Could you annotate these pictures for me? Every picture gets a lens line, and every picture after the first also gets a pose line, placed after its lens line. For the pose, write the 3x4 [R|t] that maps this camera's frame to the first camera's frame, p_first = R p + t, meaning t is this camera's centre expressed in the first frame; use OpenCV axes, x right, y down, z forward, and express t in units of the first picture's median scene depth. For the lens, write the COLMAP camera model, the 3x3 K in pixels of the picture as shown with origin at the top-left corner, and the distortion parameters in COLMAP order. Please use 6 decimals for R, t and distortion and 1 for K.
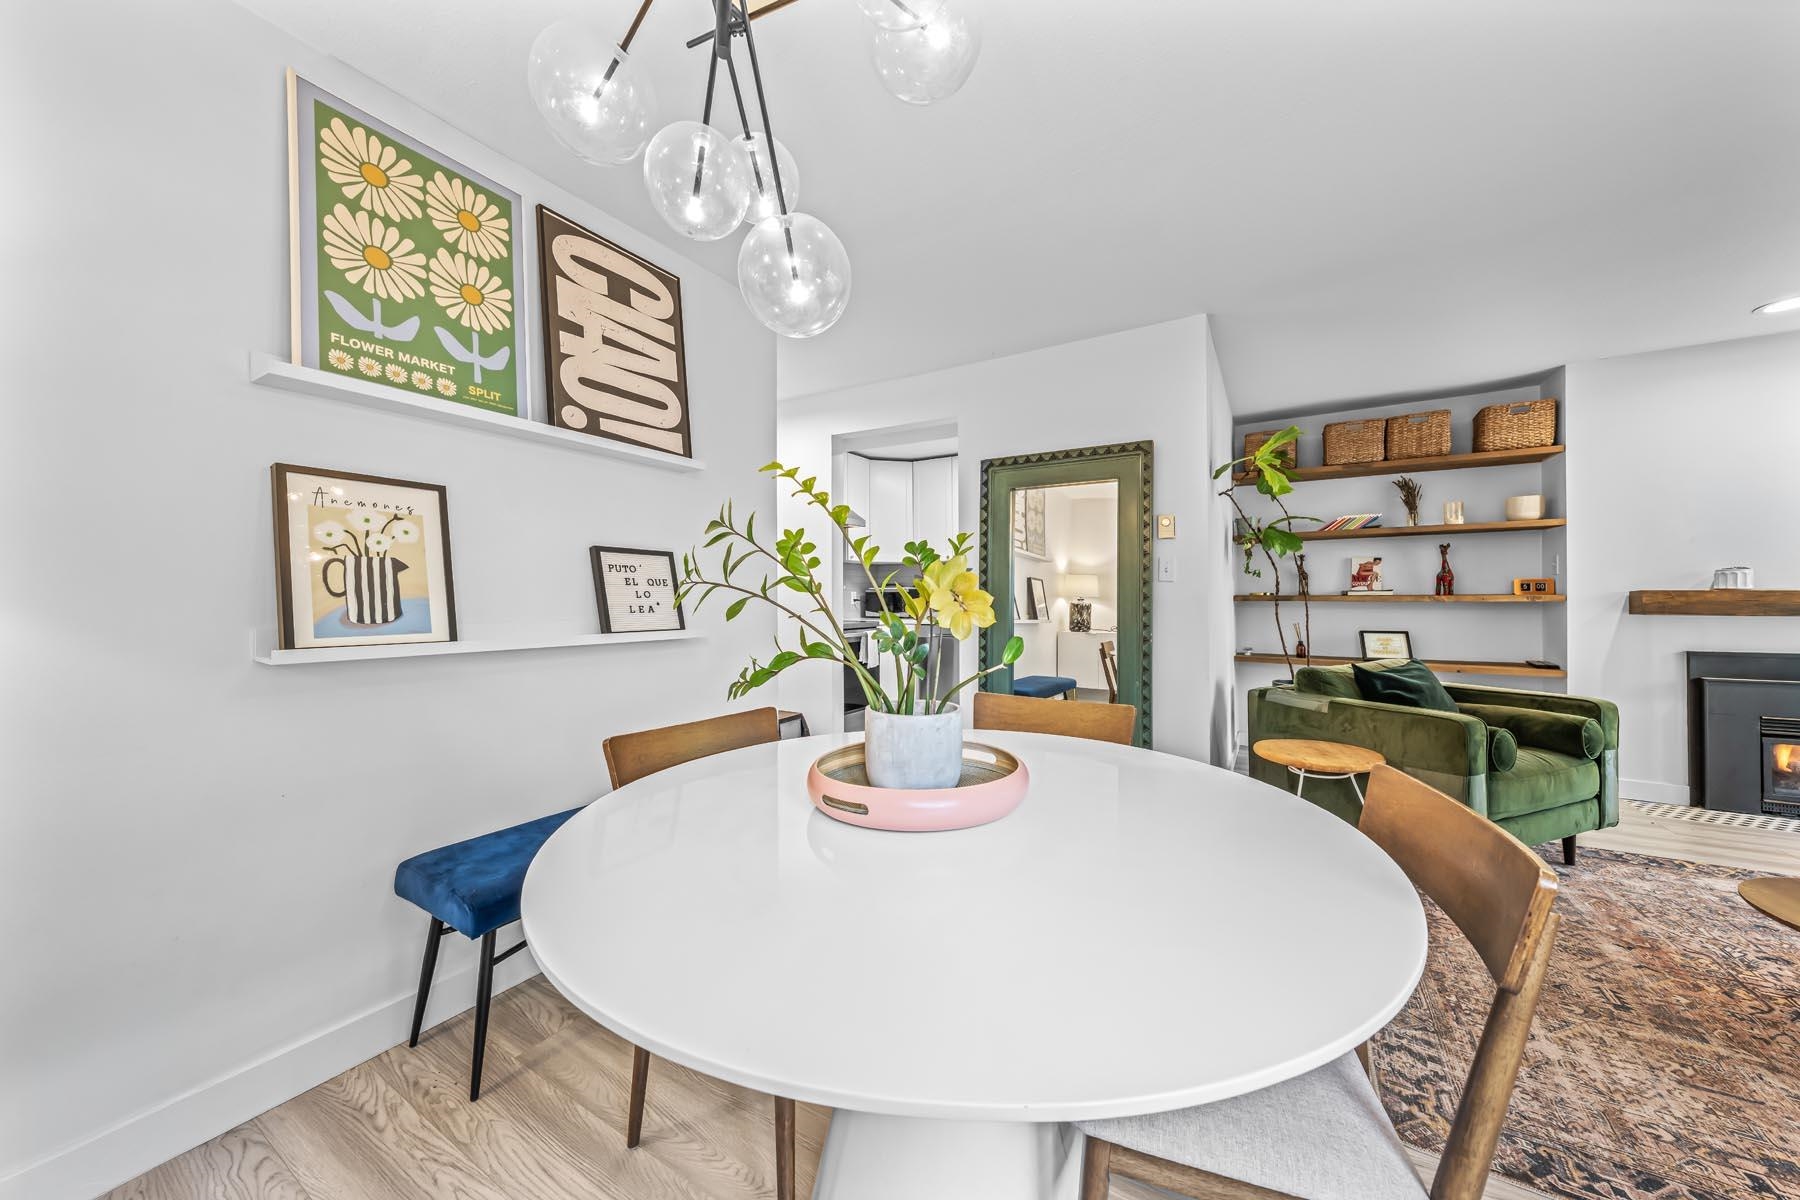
lens RADIAL K [[634.3, 0, 877.1], [0, 634.3, 598.6], [0, 0, 1]] dist [-0.013075, 0.002483]
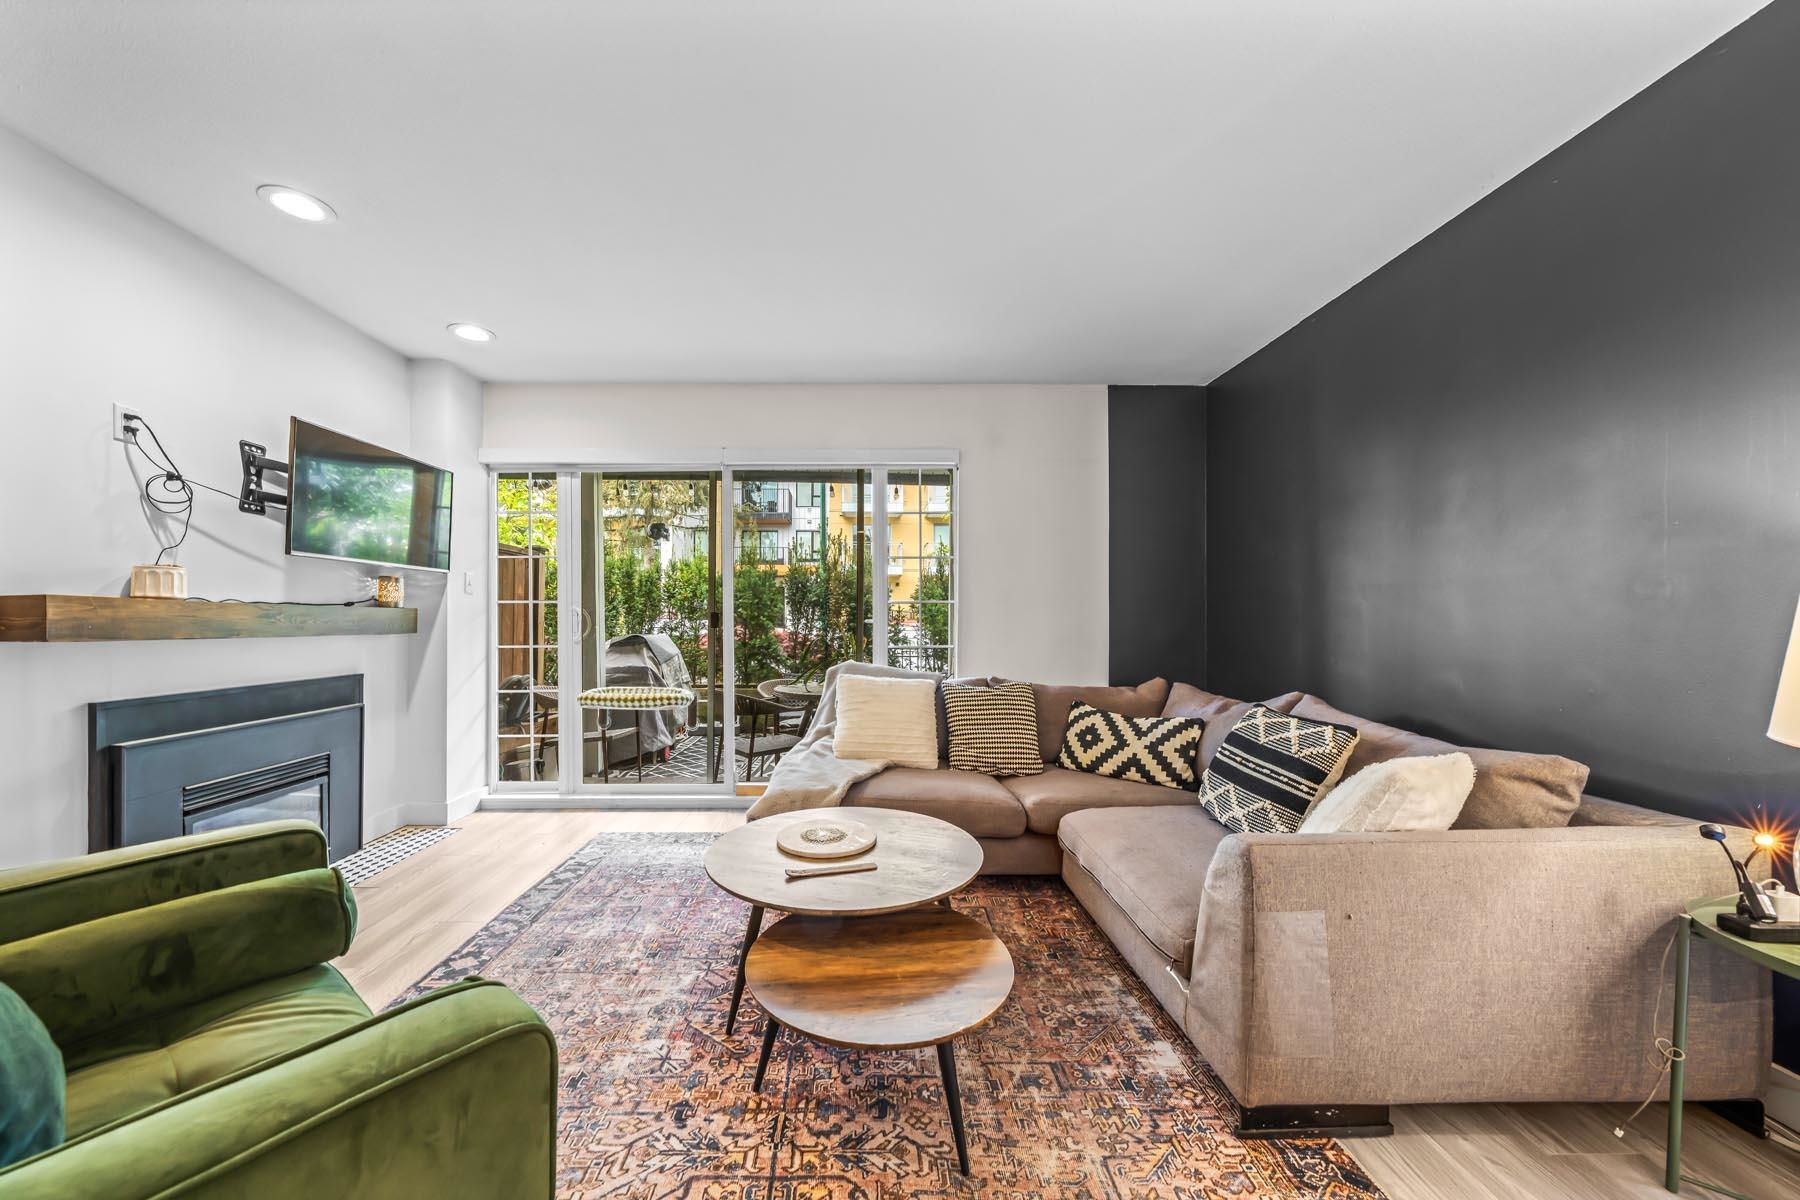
lens RADIAL K [[634.3, 0, 862.0], [0, 634.3, 627.6], [0, 0, 1]] dist [-0.013075, 0.002483]
pose [[-0.523472, 0.002505, 0.852039, 0.402353], [0.011151, 0.999930, 0.003911, 0.018577], [-0.851970, 0.011548, -0.523463, 0.641787]]
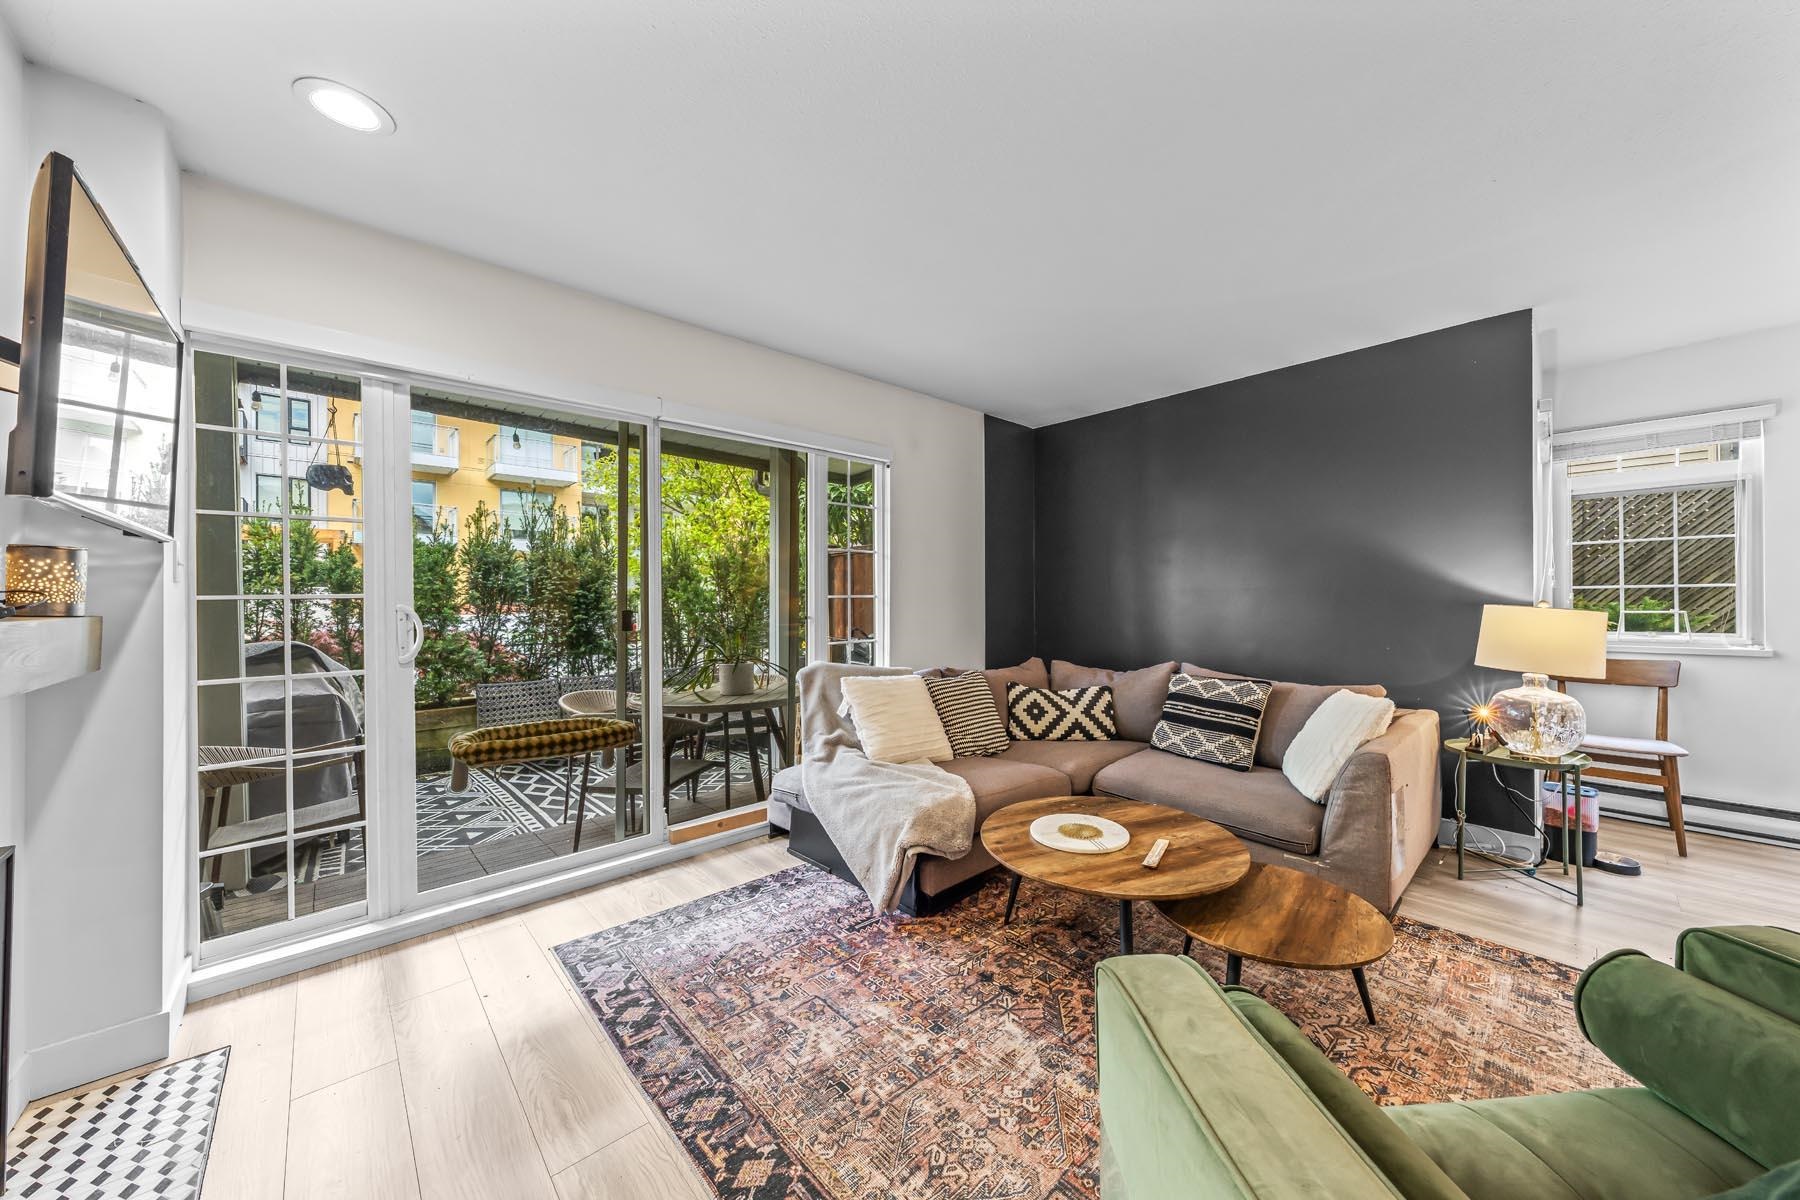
lens RADIAL K [[634.3, 0, 923.8], [0, 634.3, 600.8], [0, 0, 1]] dist [-0.013075, 0.002483]
pose [[-0.965826, 0.019788, 0.258436, 0.860720], [0.020812, 0.999783, 0.001226, -0.009720], [-0.258356, 0.006563, -0.966028, 0.964834]]
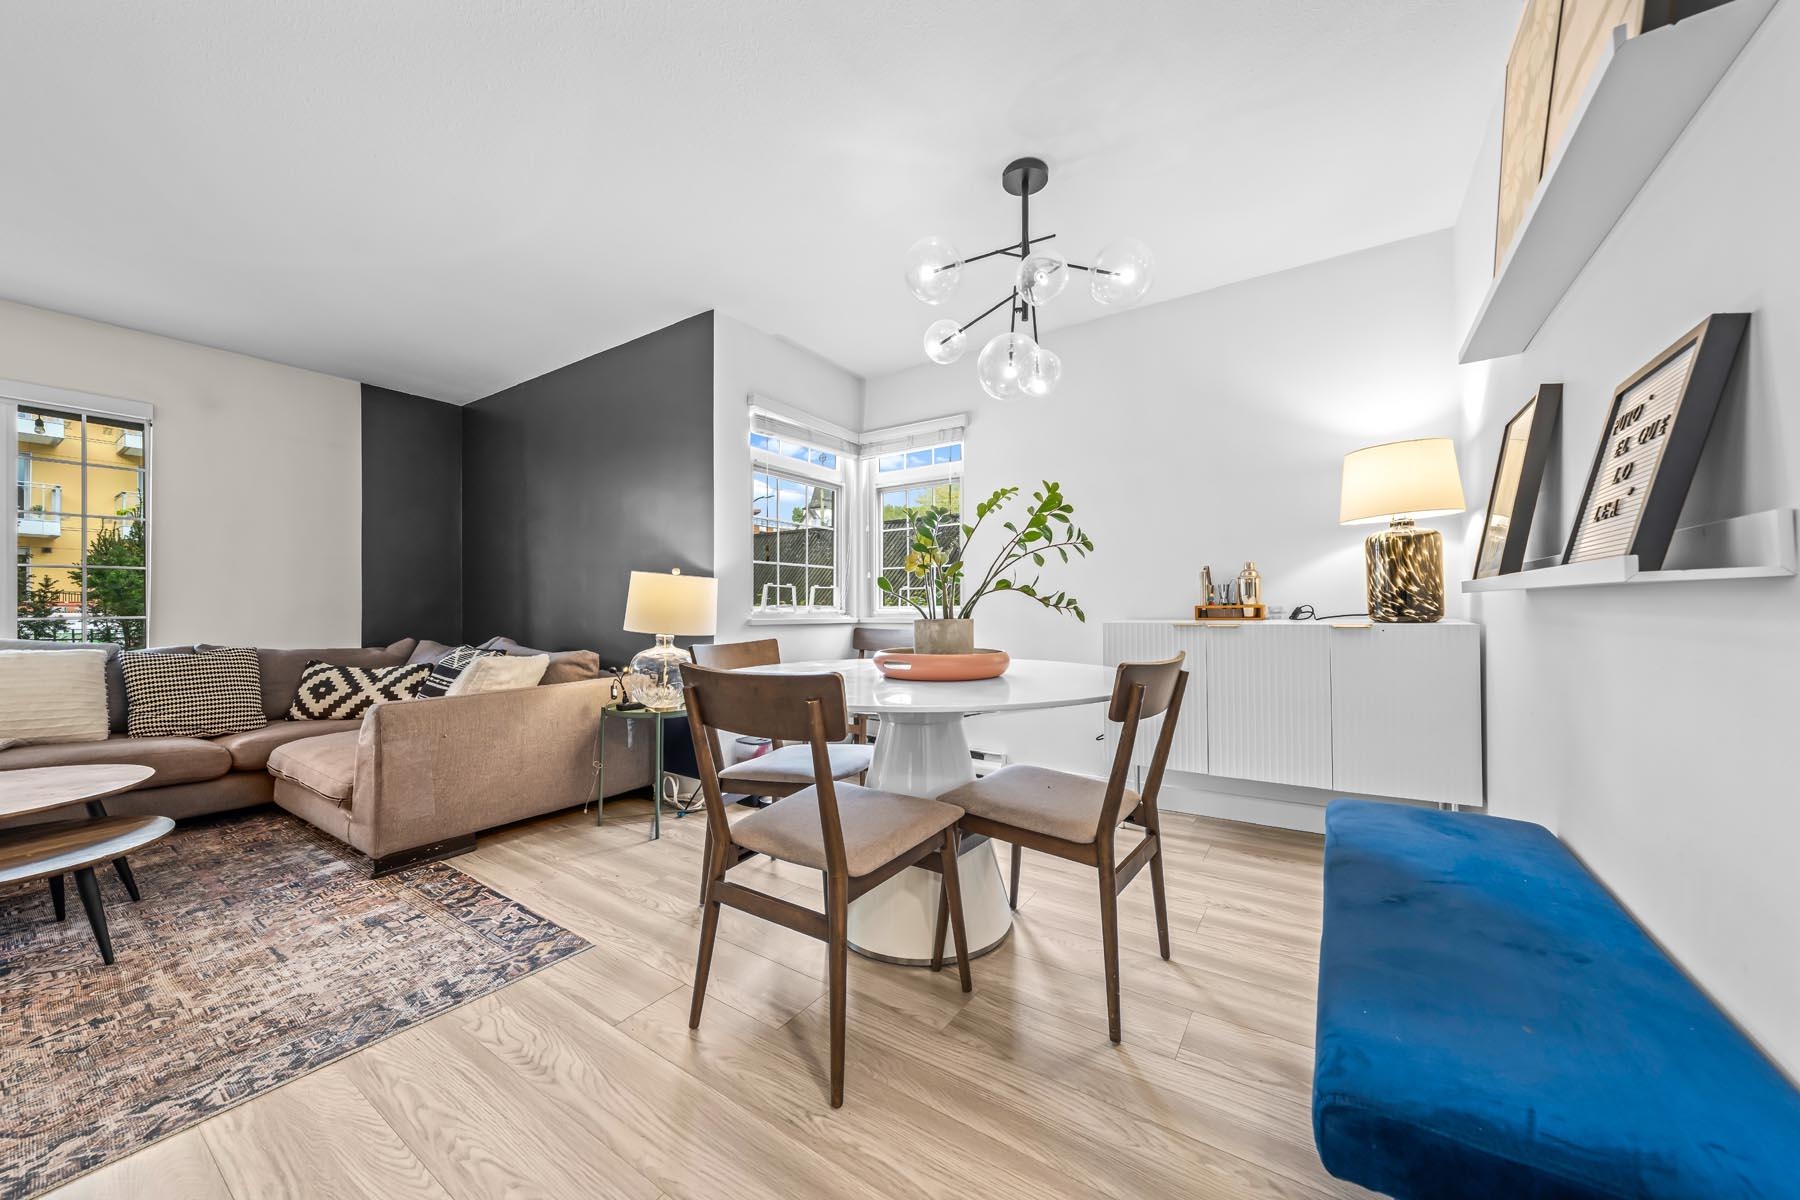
lens RADIAL K [[634.3, 0, 933.4], [0, 634.3, 600.7], [0, 0, 1]] dist [-0.013075, 0.002483]
pose [[-0.999788, 0.018604, 0.008788, 0.027956], [0.018561, 0.999815, -0.004970, 0.057228], [-0.008879, -0.004805, -0.999949, 0.889317]]
